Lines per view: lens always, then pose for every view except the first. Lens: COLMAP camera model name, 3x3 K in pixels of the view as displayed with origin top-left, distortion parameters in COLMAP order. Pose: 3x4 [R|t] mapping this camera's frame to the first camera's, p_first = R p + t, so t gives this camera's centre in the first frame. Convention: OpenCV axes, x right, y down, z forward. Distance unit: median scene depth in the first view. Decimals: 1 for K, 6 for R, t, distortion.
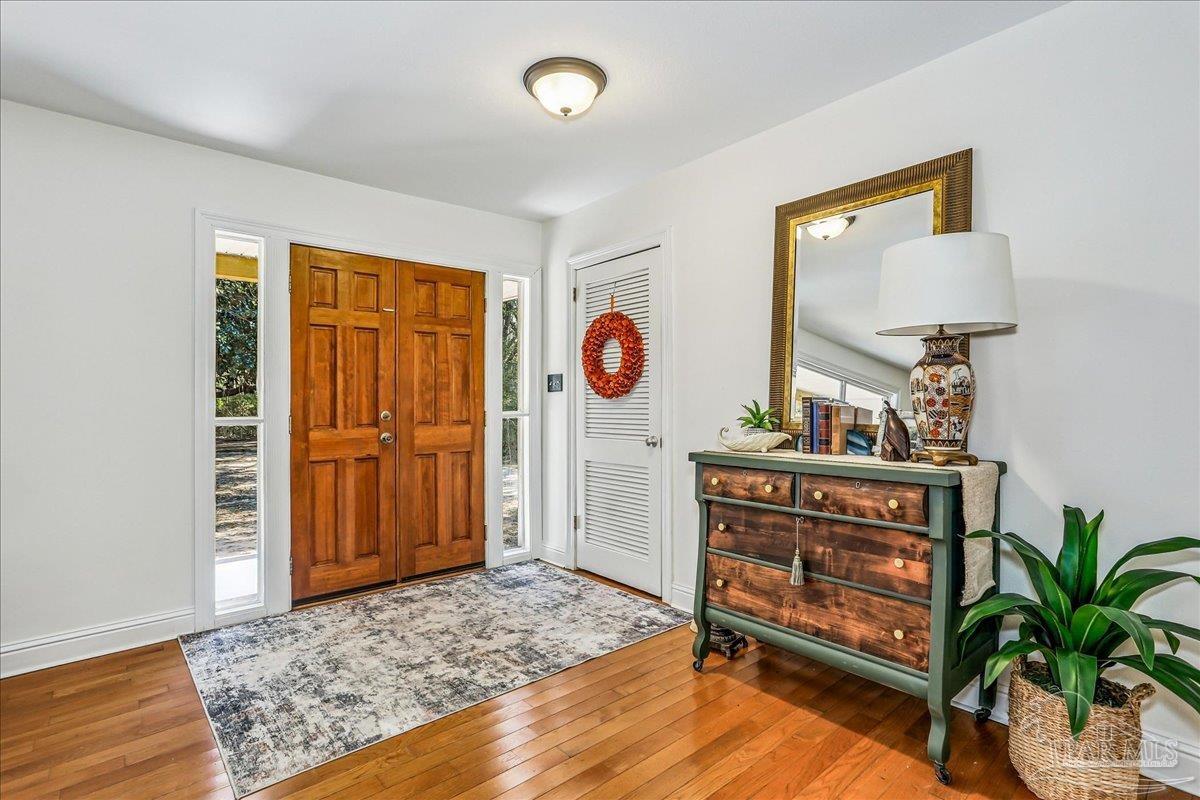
lens RADIAL K [[585.0, 0, 600.0], [0, 585.0, 391.2], [0, 0, 1]] dist [-0.050377, 0.040813]
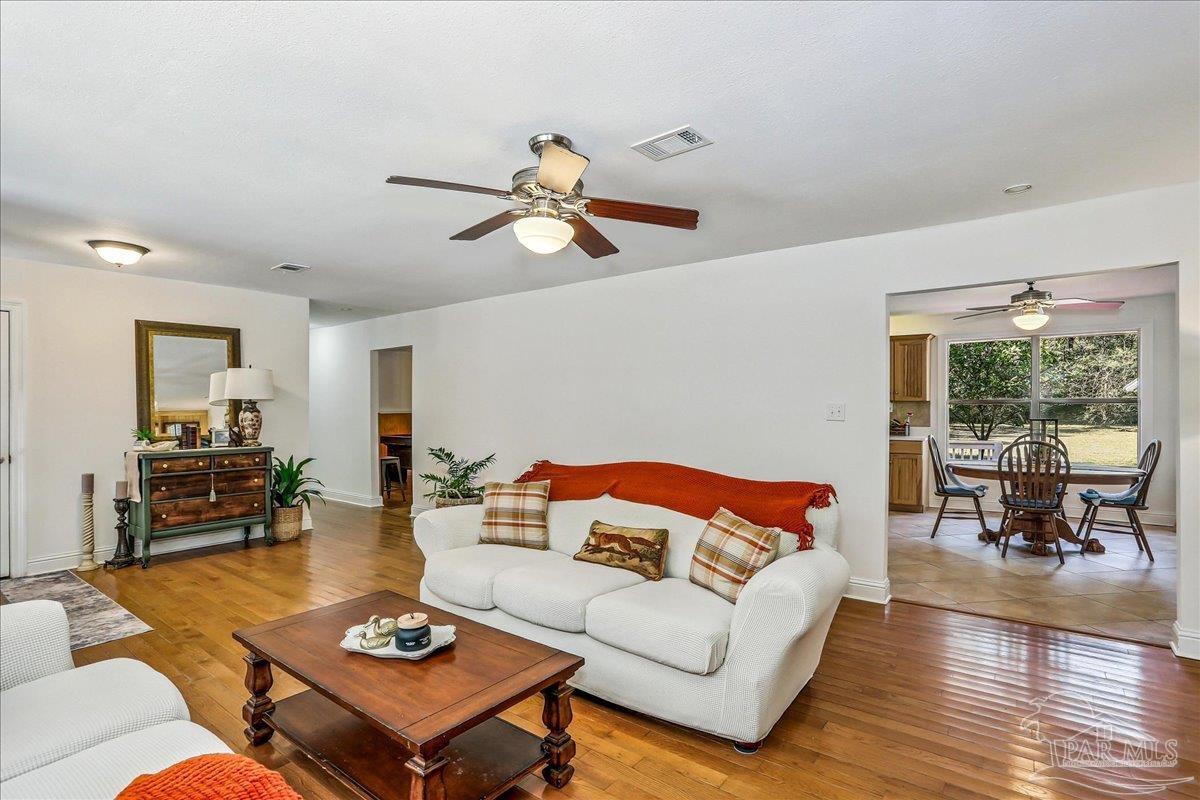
lens RADIAL K [[603.7, 0, 574.1], [0, 603.7, 399.1], [0, 0, 1]] dist [0.000288, 0.030050]
pose [[-0.163148, 0.022182, 0.986352, -2.122856], [-0.007882, 0.999686, -0.023786, -0.039657], [-0.986570, -0.011655, -0.162922, -0.061357]]
